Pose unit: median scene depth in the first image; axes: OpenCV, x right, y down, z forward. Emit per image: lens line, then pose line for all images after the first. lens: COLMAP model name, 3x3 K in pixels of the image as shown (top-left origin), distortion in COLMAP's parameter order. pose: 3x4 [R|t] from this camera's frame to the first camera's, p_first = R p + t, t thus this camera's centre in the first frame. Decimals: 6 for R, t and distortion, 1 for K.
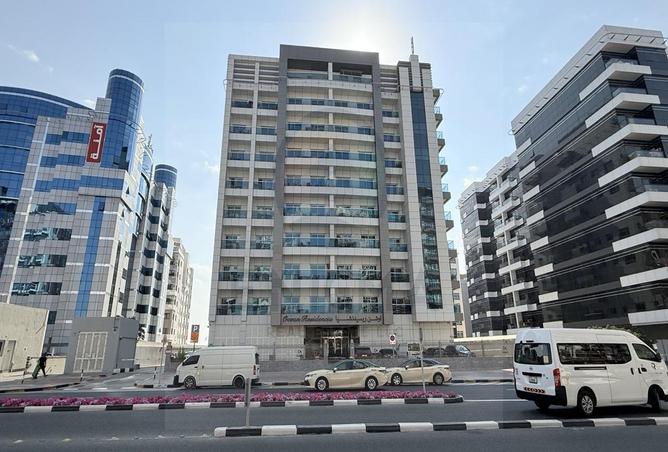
lens RADIAL K [[335.9, 0, 321.5], [0, 335.9, 226.3], [0, 0, 1]] dist [-0.005786, 0.000648]
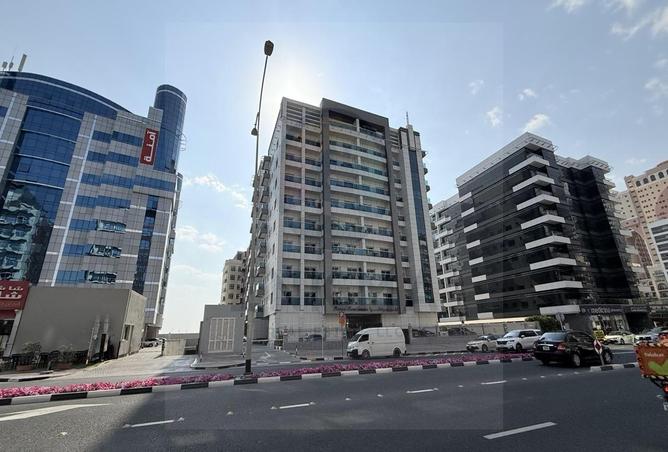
lens RADIAL K [[266.1, 0, 330.5], [0, 266.1, 229.3], [0, 0, 1]] dist [-0.007462, 0.000985]
pose [[0.961733, 0.089963, 0.258799, -0.329053], [-0.083164, 0.995844, -0.037124, 0.005625], [-0.261063, 0.014180, 0.965217, -0.001724]]
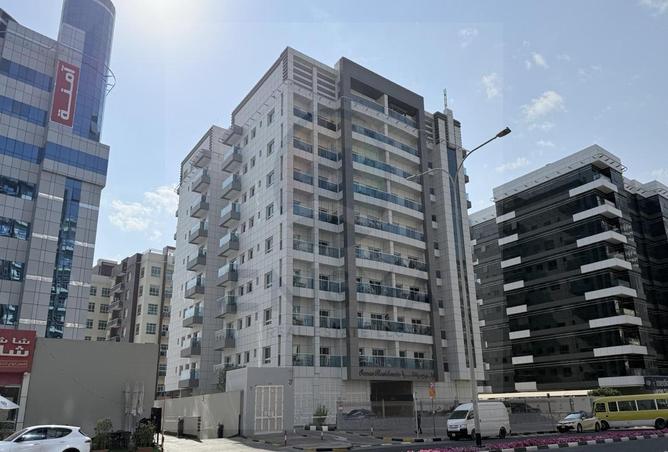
lens RADIAL K [[457.2, 0, 331.7], [0, 457.2, 223.4], [0, 0, 1]] dist [0.033005, -0.031707]
pose [[0.870844, 0.179051, 0.457790, -0.647999], [-0.164314, 0.983762, -0.072198, -0.020217], [-0.463284, -0.012348, 0.886124, -0.064548]]
